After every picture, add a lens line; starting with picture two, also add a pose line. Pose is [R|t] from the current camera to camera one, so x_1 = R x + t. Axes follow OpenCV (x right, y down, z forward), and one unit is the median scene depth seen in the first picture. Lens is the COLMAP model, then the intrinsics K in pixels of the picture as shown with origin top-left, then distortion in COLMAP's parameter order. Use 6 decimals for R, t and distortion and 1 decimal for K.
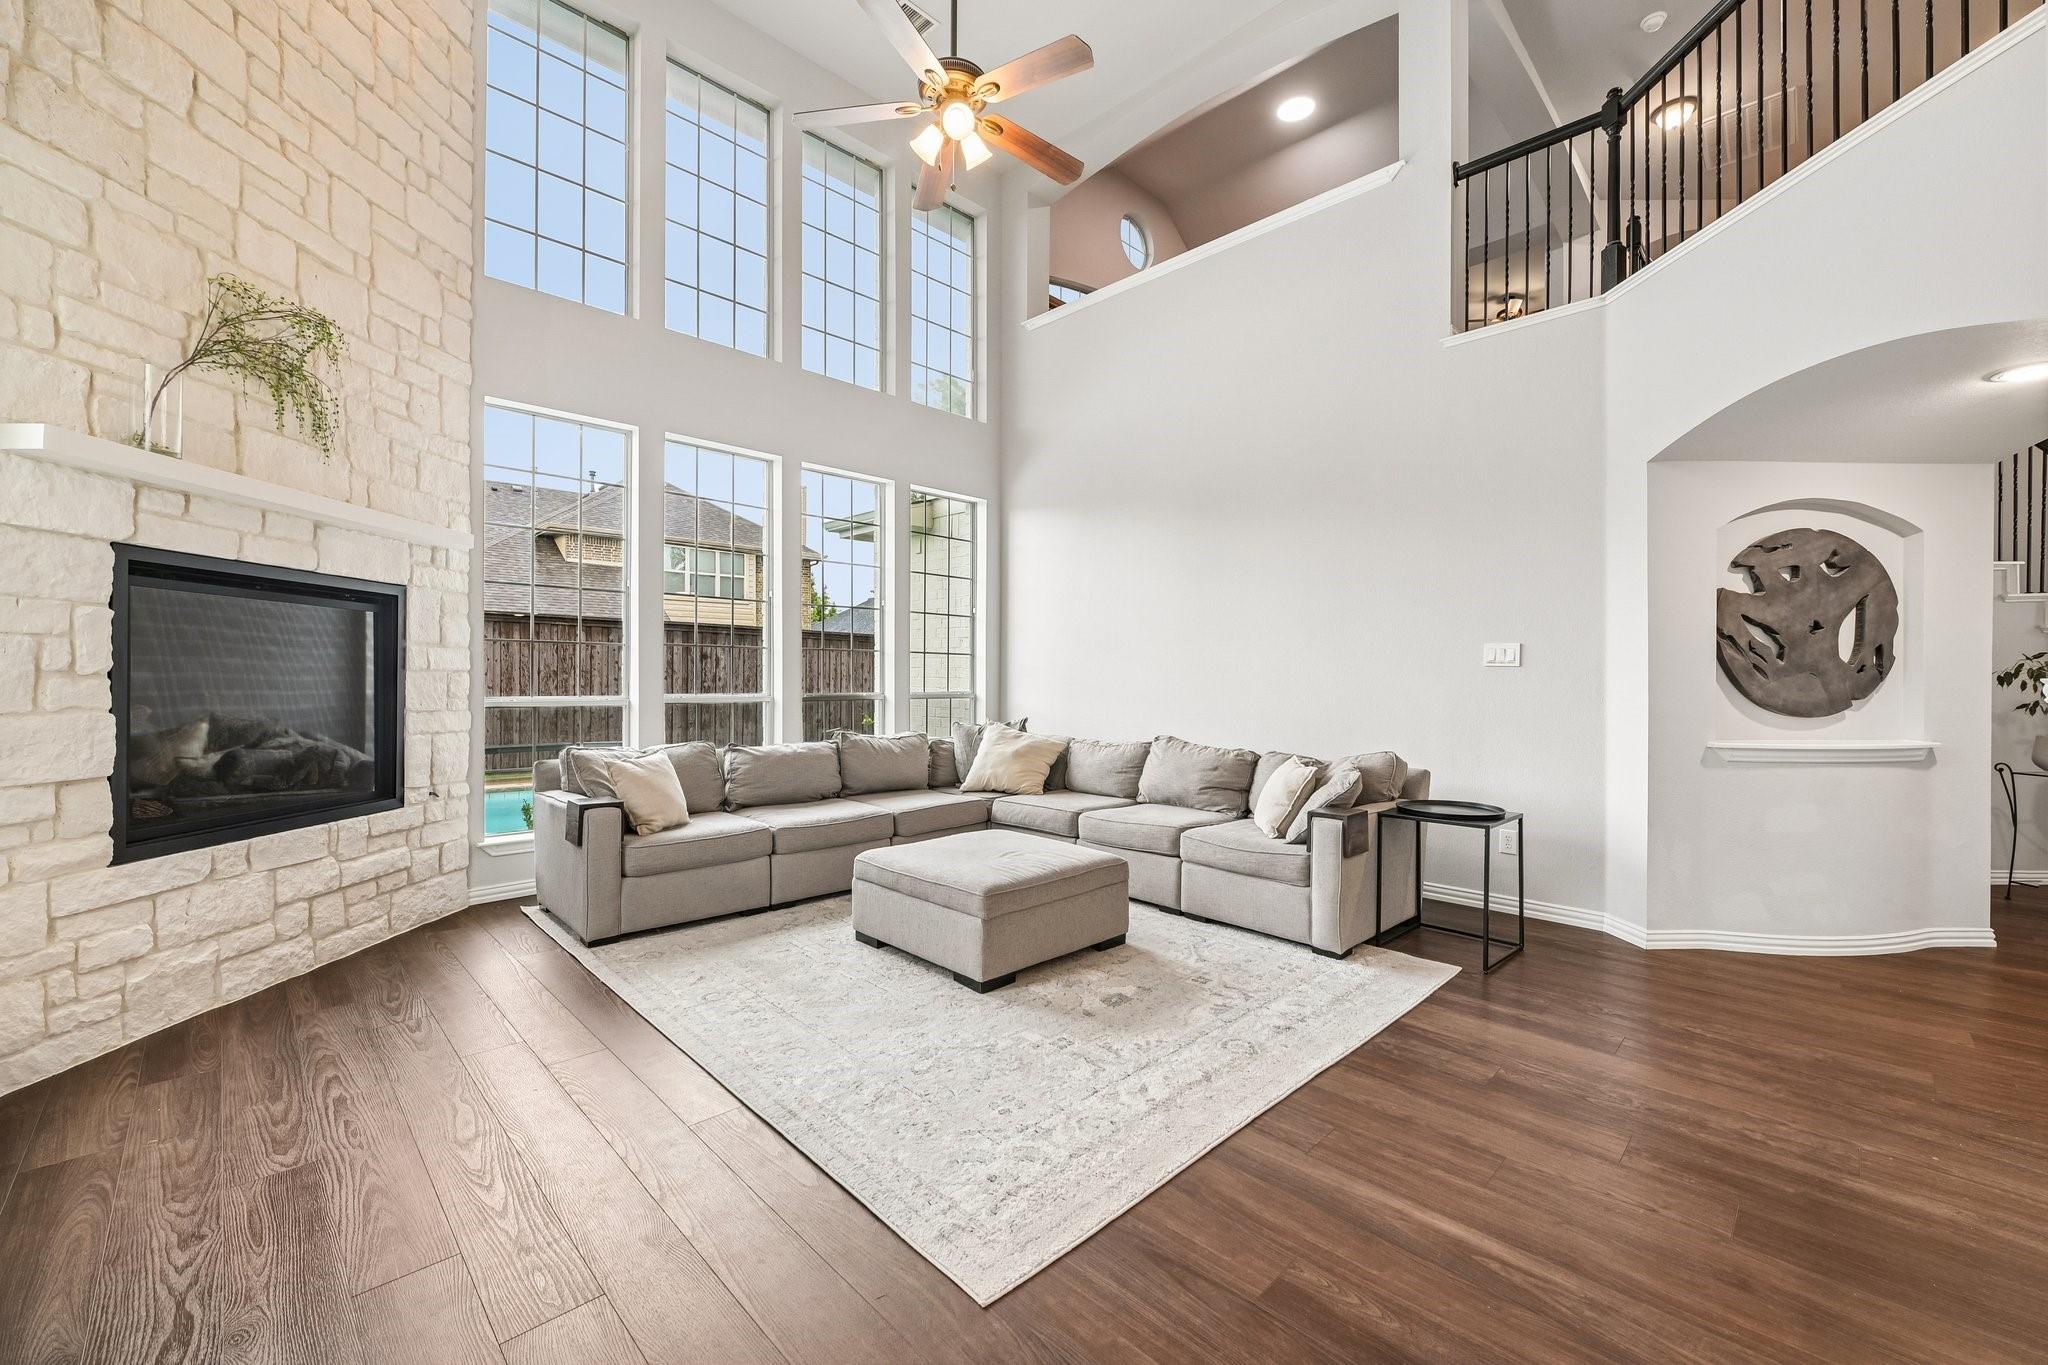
lens RADIAL K [[825.9, 0, 1008.1], [0, 825.9, 685.1], [0, 0, 1]] dist [-0.011347, -0.000055]
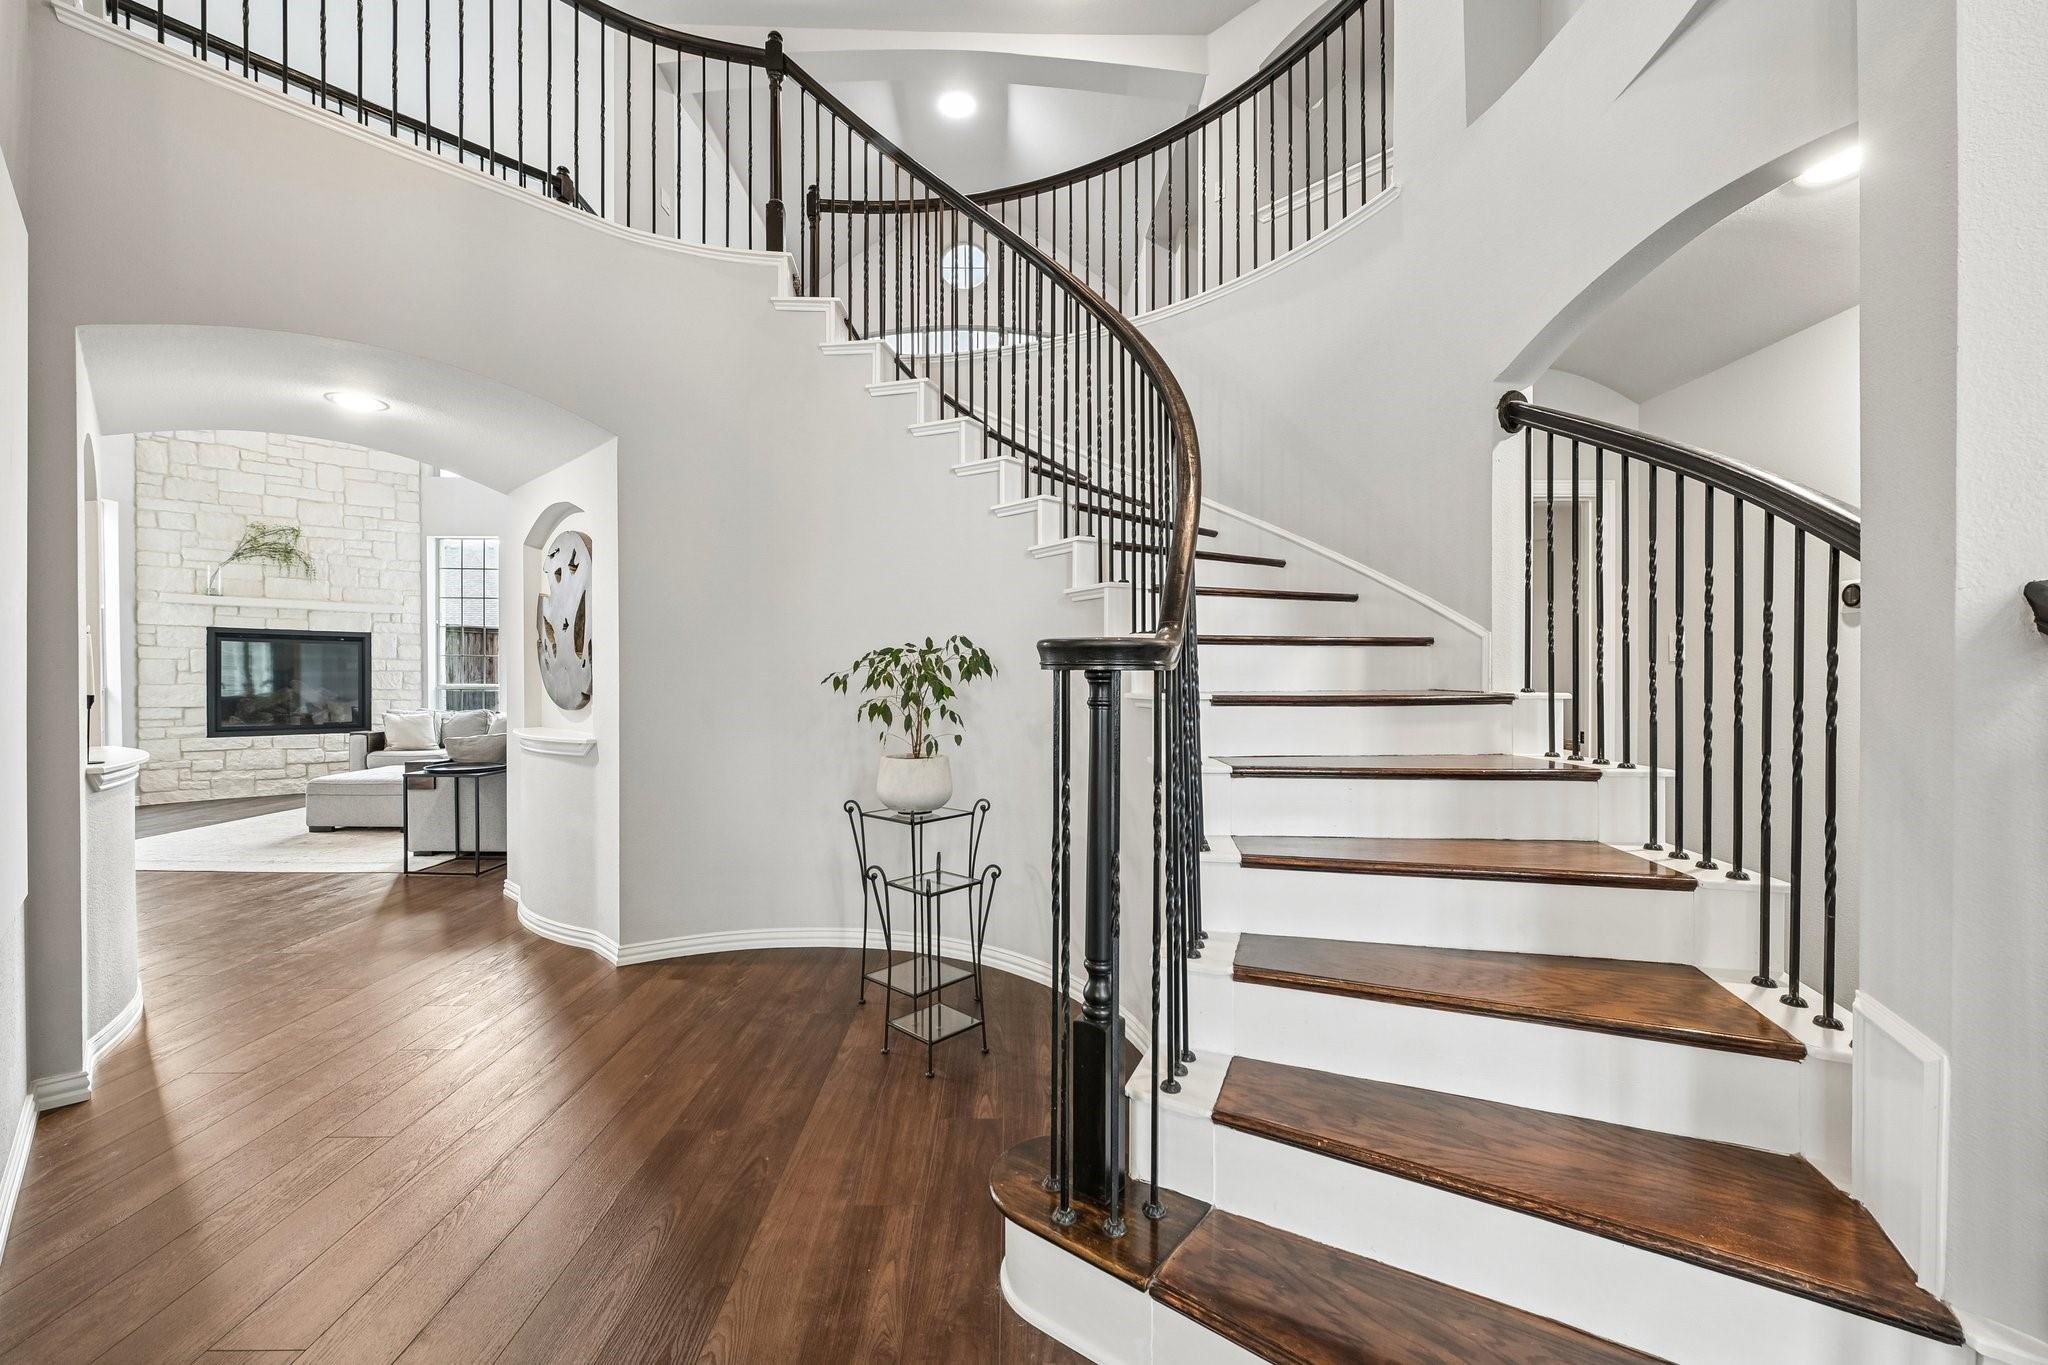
lens RADIAL K [[825.9, 0, 1010.8], [0, 825.9, 693.7], [0, 0, 1]] dist [-0.011347, -0.000055]
pose [[0.756505, 0.007297, -0.653947, 2.679531], [-0.004500, 0.999972, 0.005952, 0.030613], [0.653973, -0.001560, 0.756517, 0.597800]]
